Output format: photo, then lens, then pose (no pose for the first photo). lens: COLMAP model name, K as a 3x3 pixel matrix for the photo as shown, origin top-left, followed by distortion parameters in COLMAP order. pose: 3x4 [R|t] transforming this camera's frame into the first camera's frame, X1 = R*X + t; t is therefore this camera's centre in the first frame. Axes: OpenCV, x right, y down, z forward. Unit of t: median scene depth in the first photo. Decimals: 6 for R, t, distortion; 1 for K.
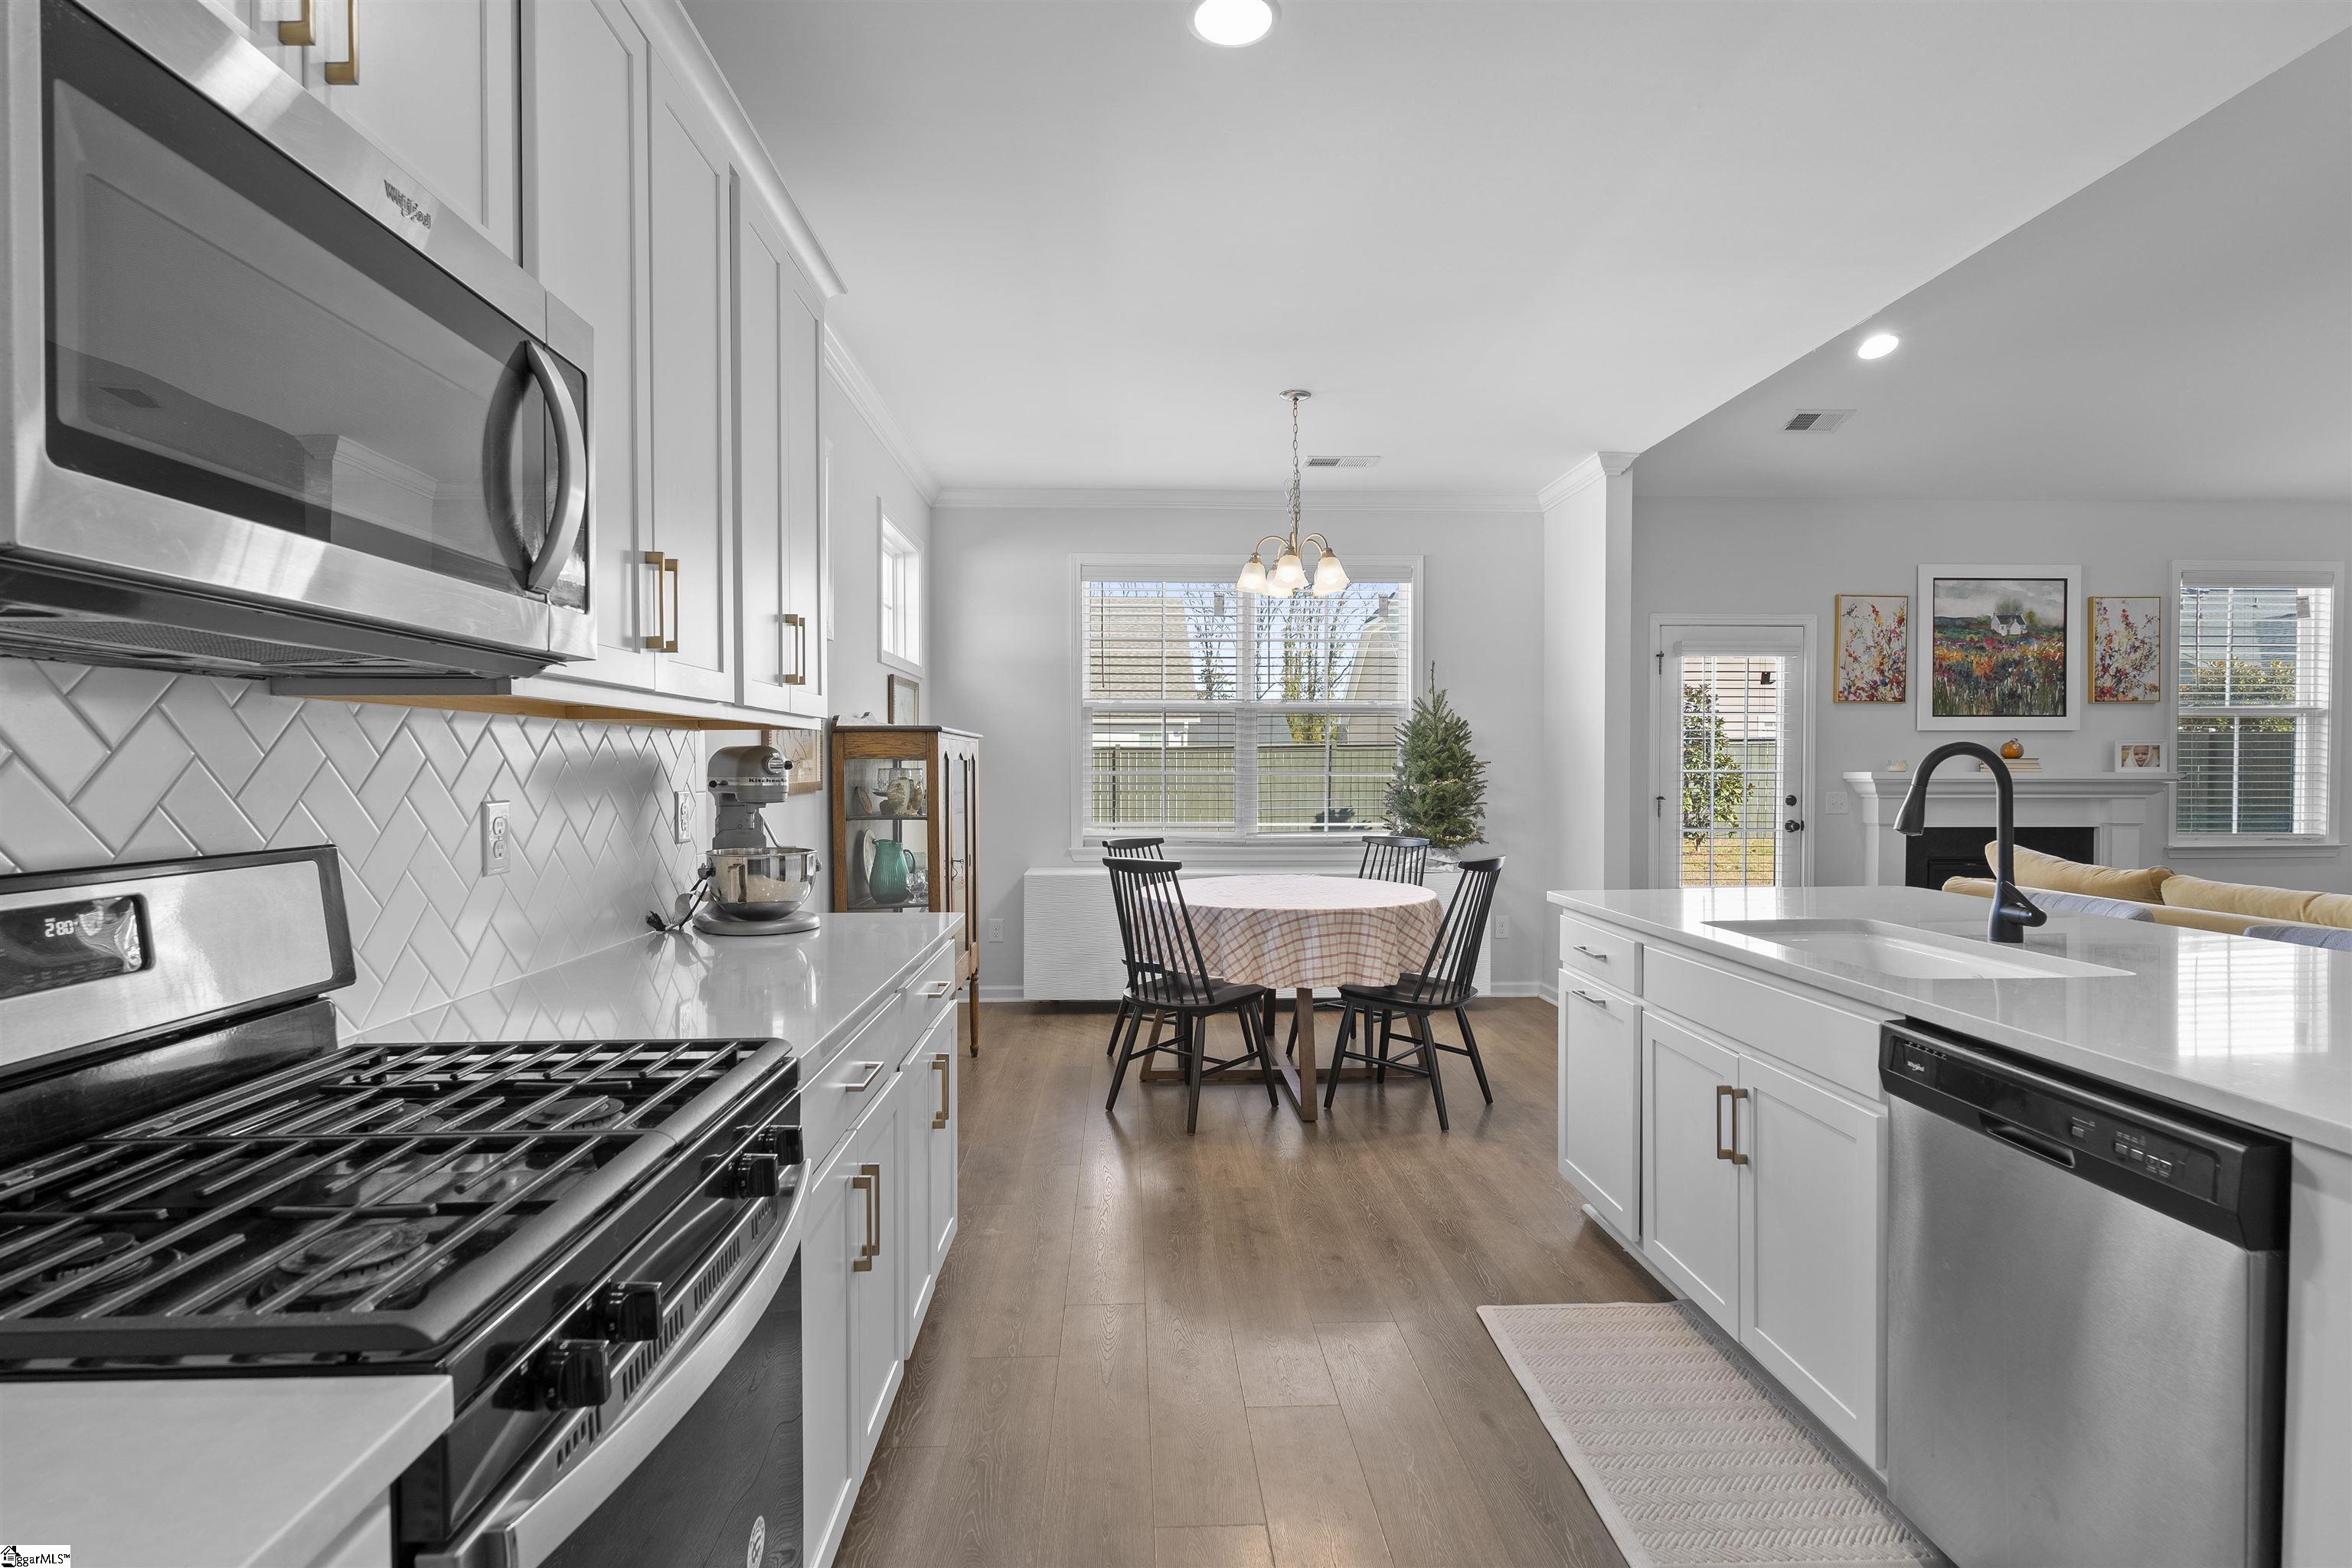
lens RADIAL K [[1163.2, 0, 1176.0], [0, 1163.2, 784.0], [0, 0, 1]] dist [0.001821, -0.000561]
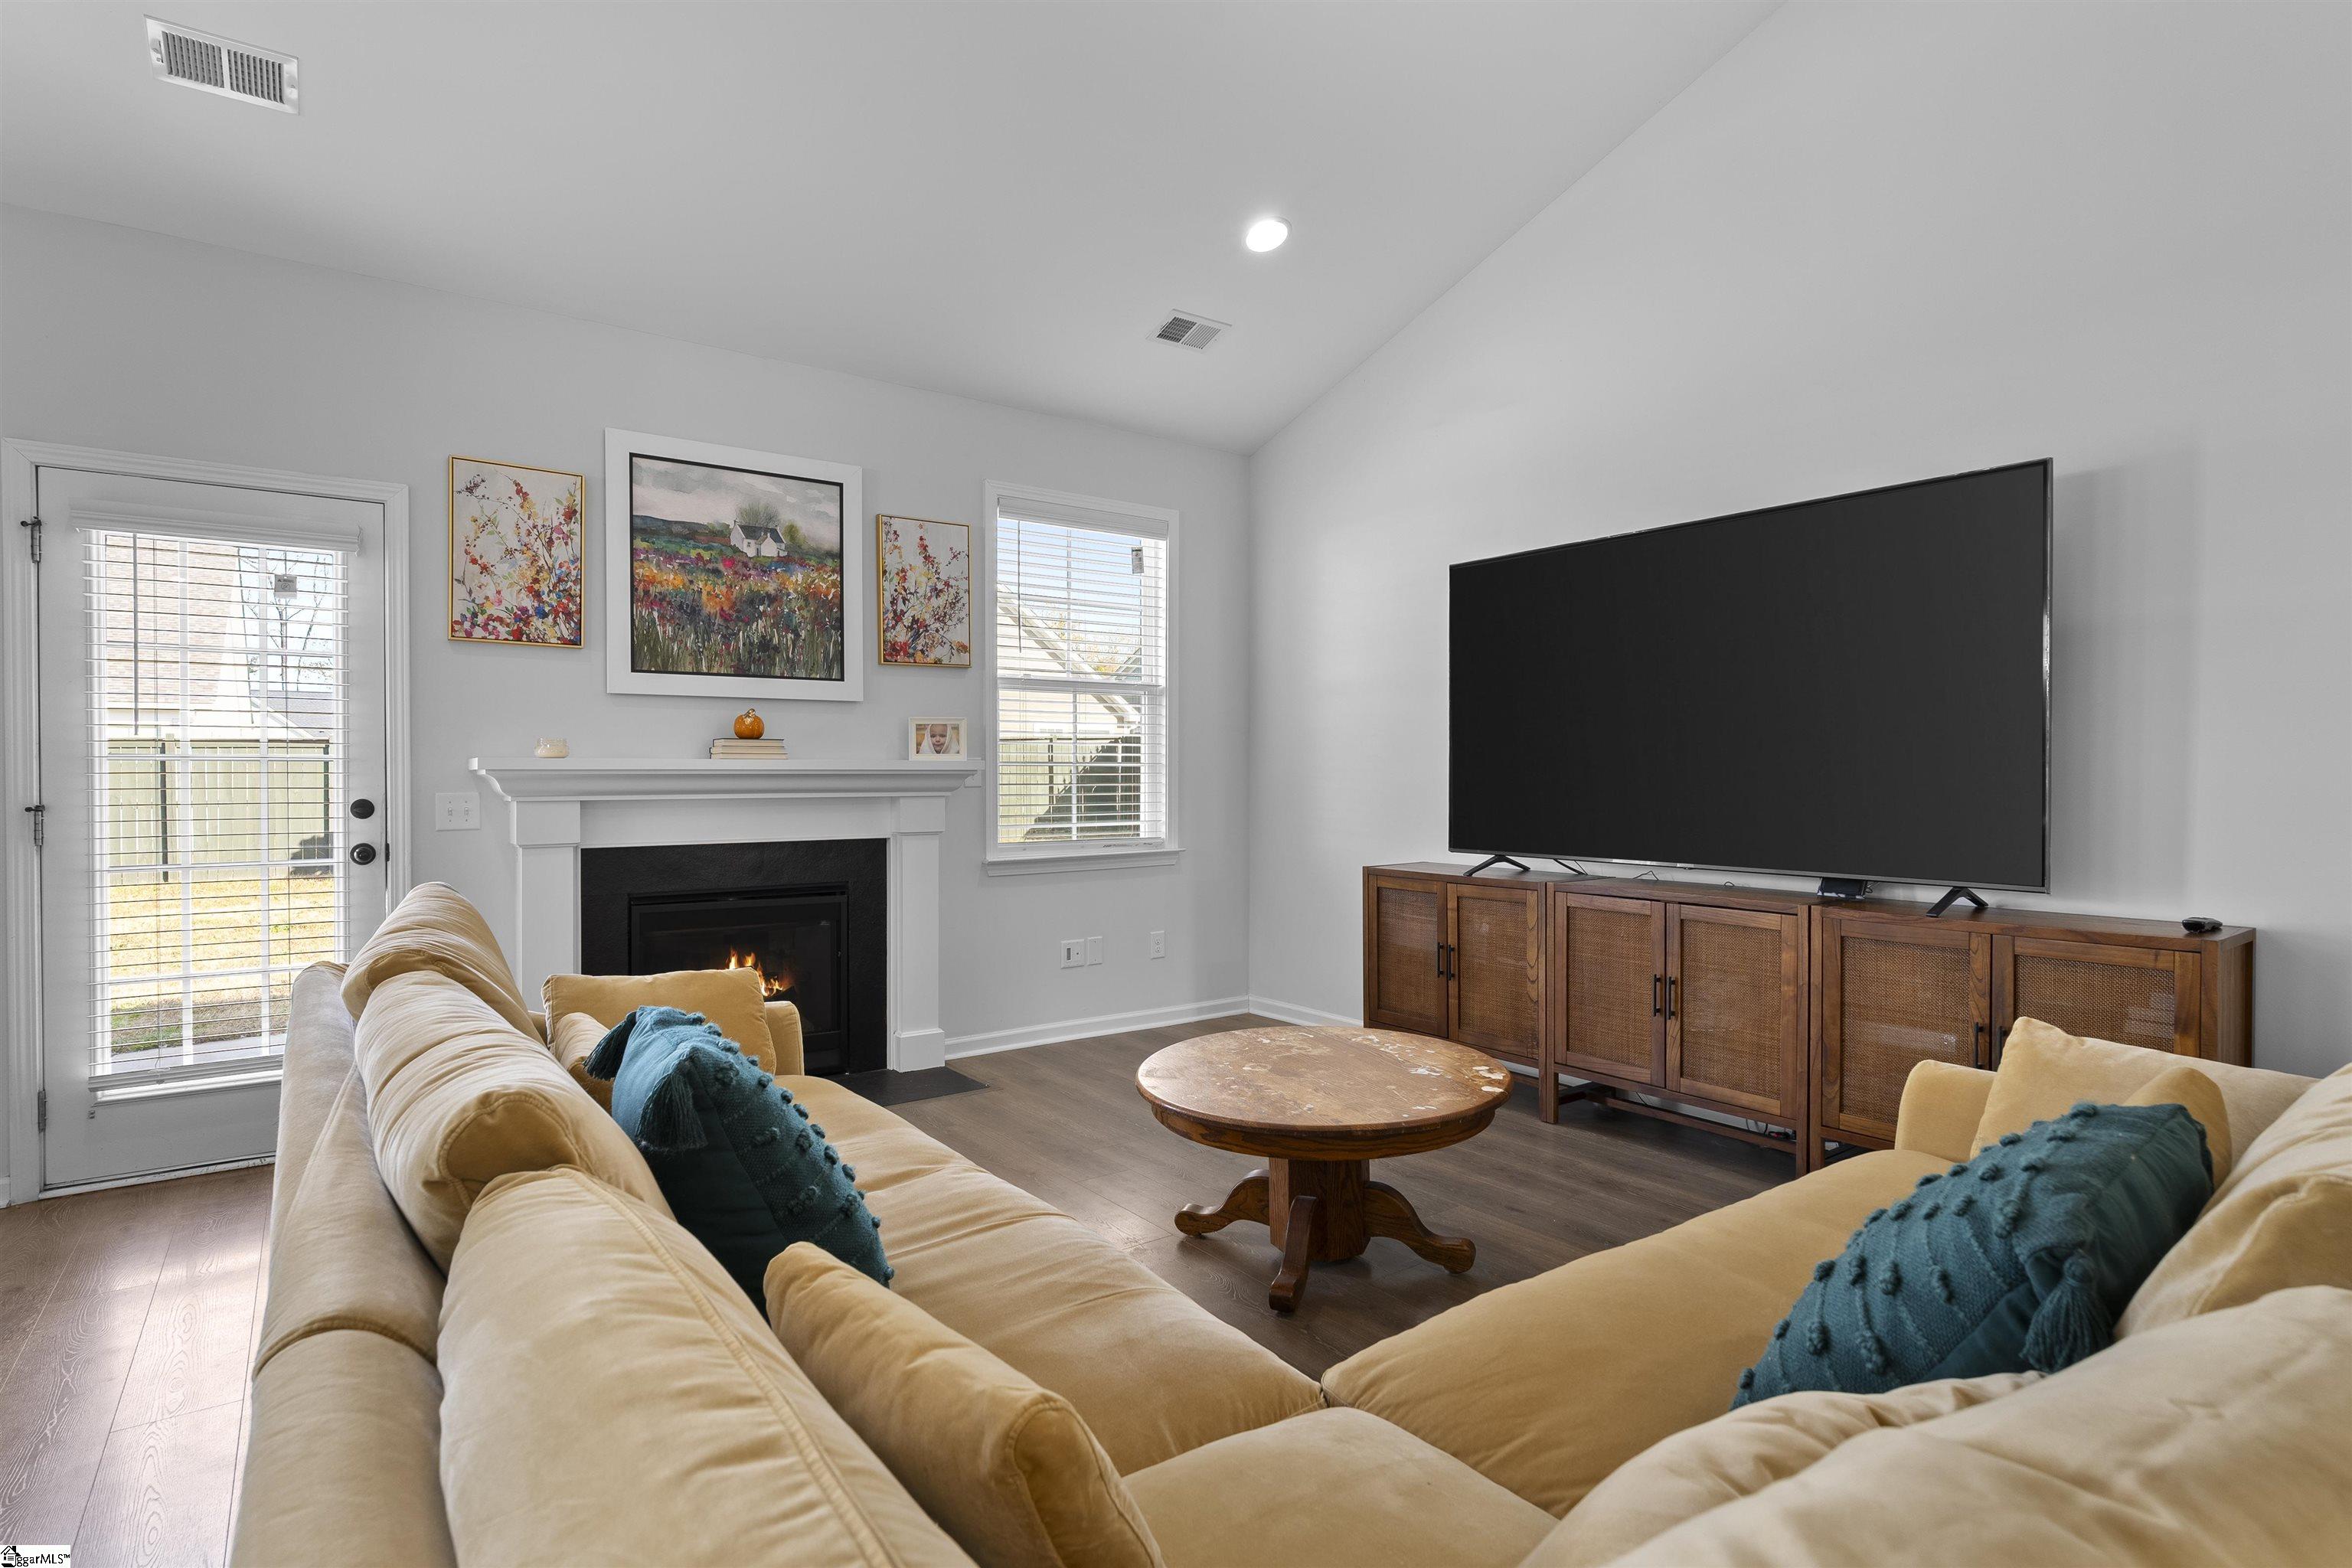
lens RADIAL K [[1182.4, 0, 1176.0], [0, 1182.4, 784.0], [0, 0, 1]] dist [-0.007054, 0.000741]
pose [[0.831290, -0.006923, 0.555796, 0.710782], [0.011151, 0.999929, -0.004223, 0.011894], [-0.555727, 0.009709, 0.831308, 0.399713]]
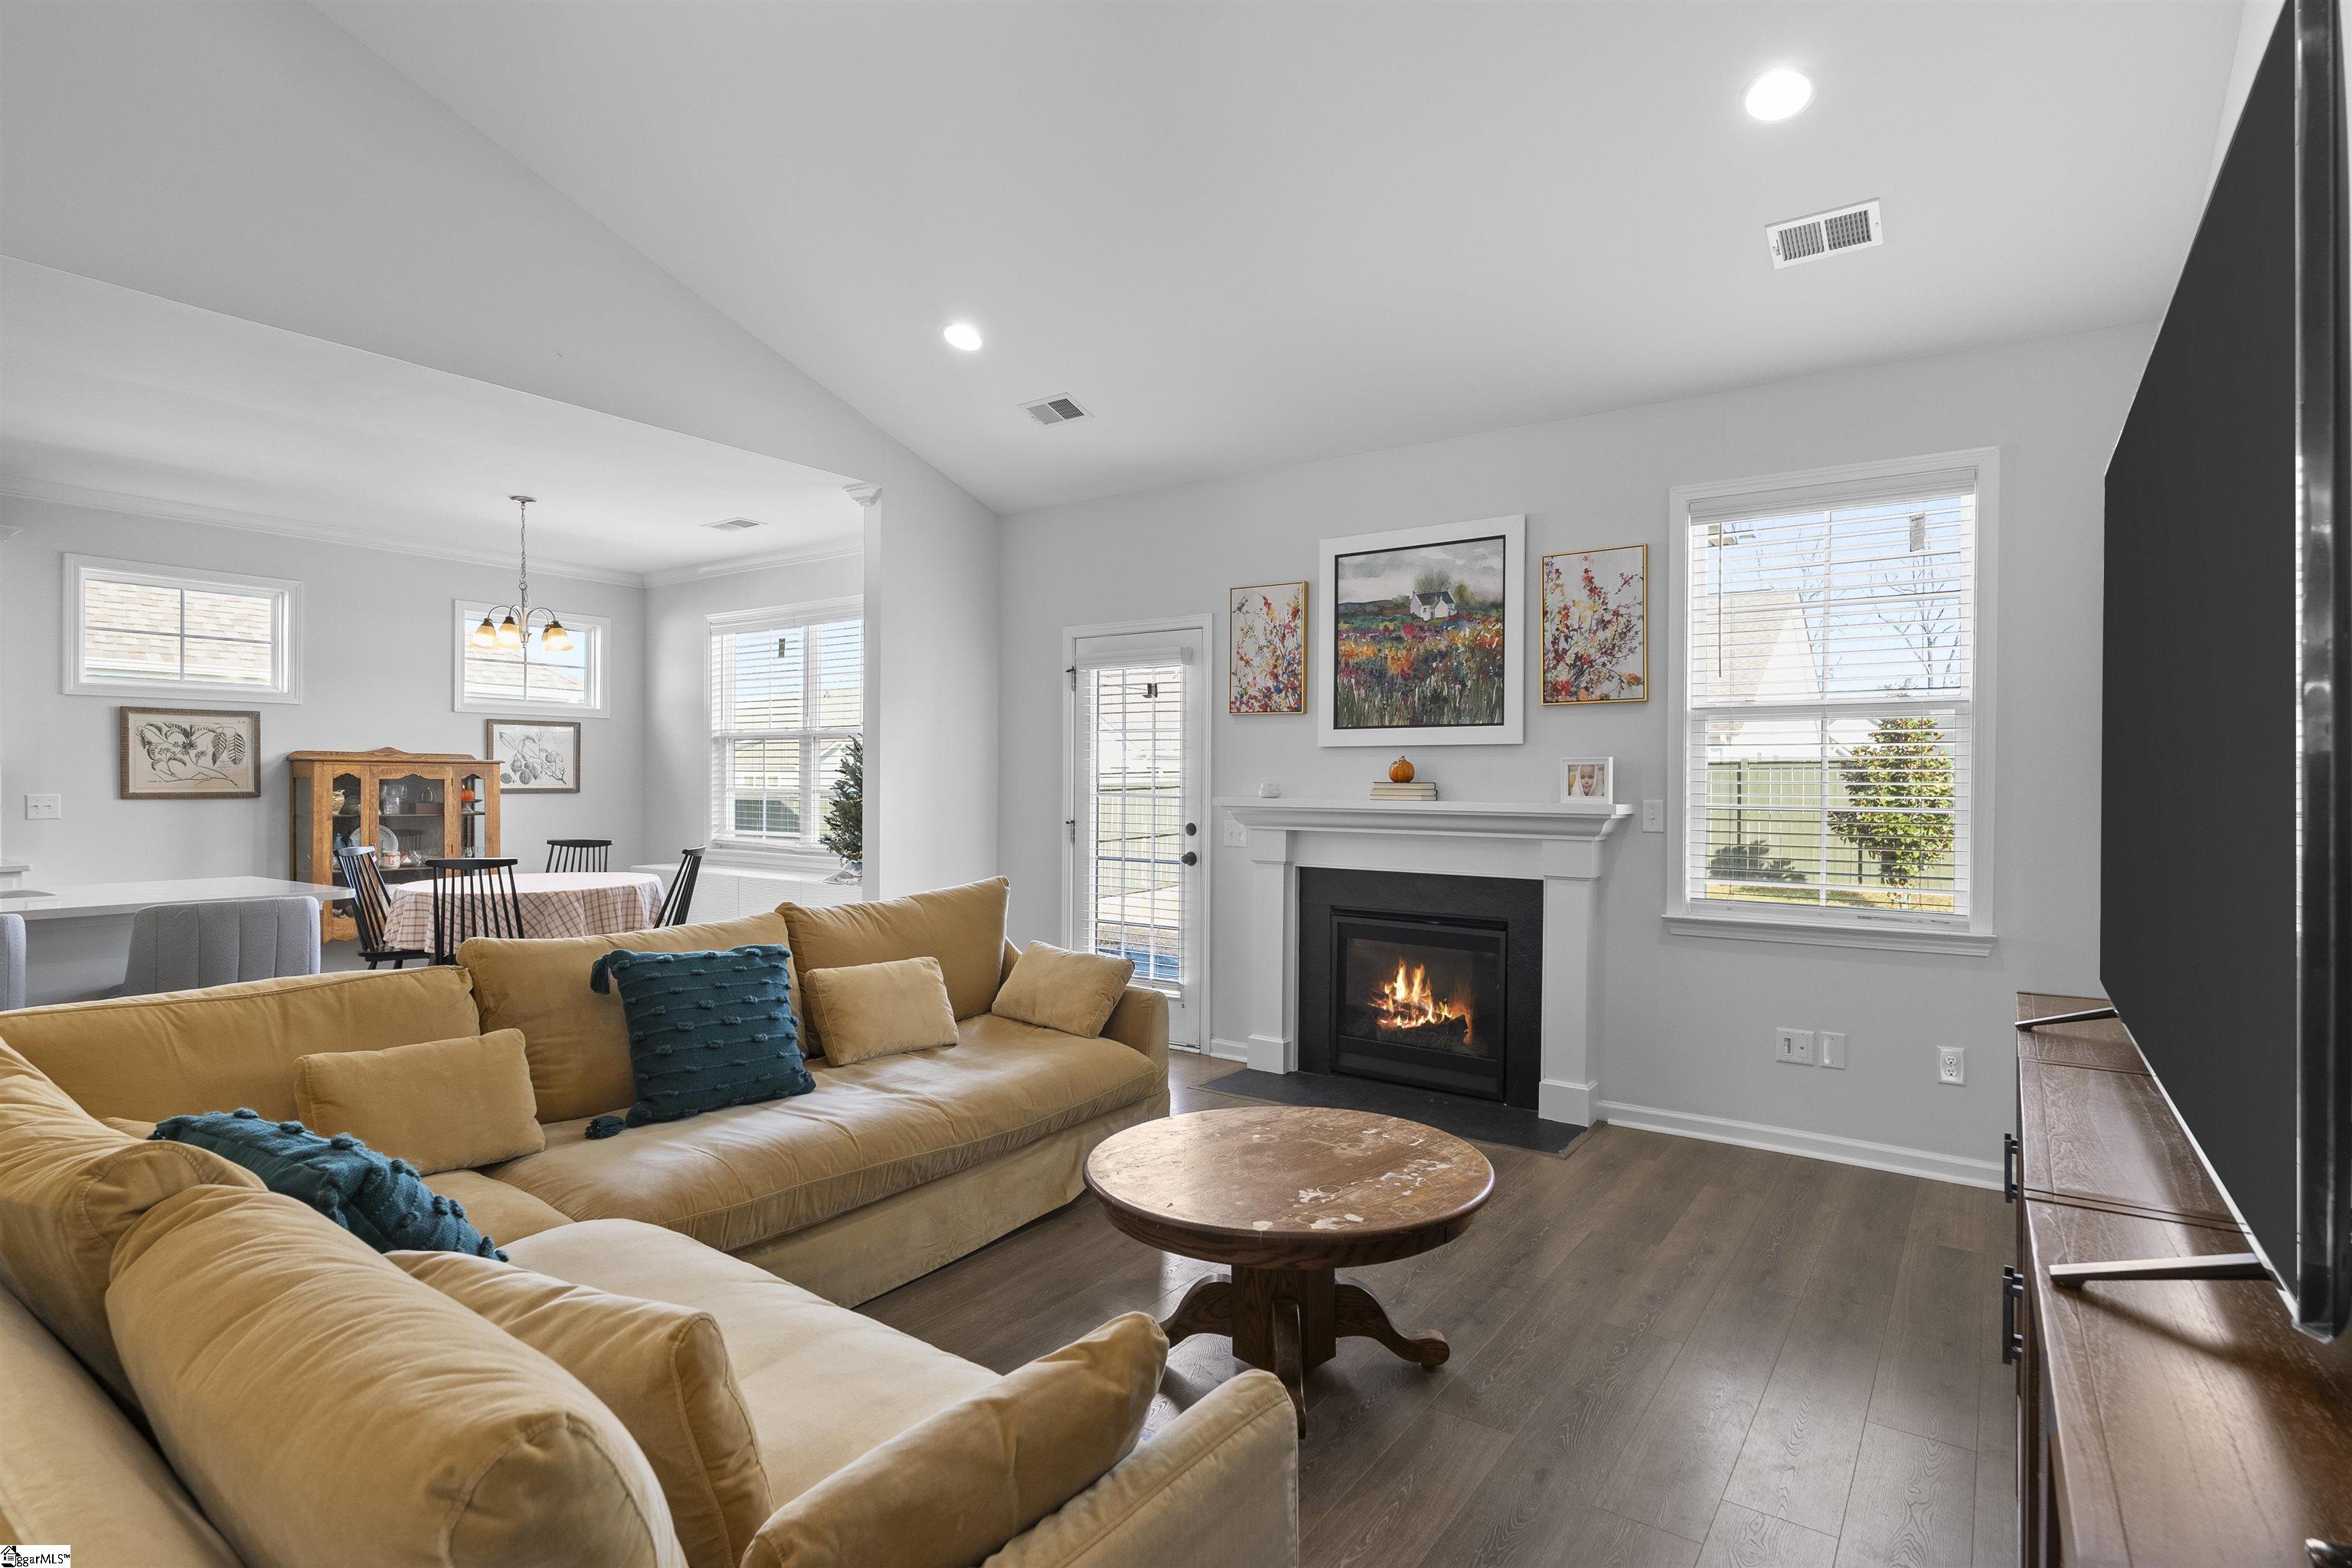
lens RADIAL K [[1182.4, 0, 1176.0], [0, 1182.4, 784.0], [0, 0, 1]] dist [-0.007054, 0.000741]
pose [[0.789063, 0.007289, -0.614269, 1.399925], [-0.015634, 0.999844, -0.008219, -0.015852], [0.614113, 0.016089, 0.789054, 0.390720]]
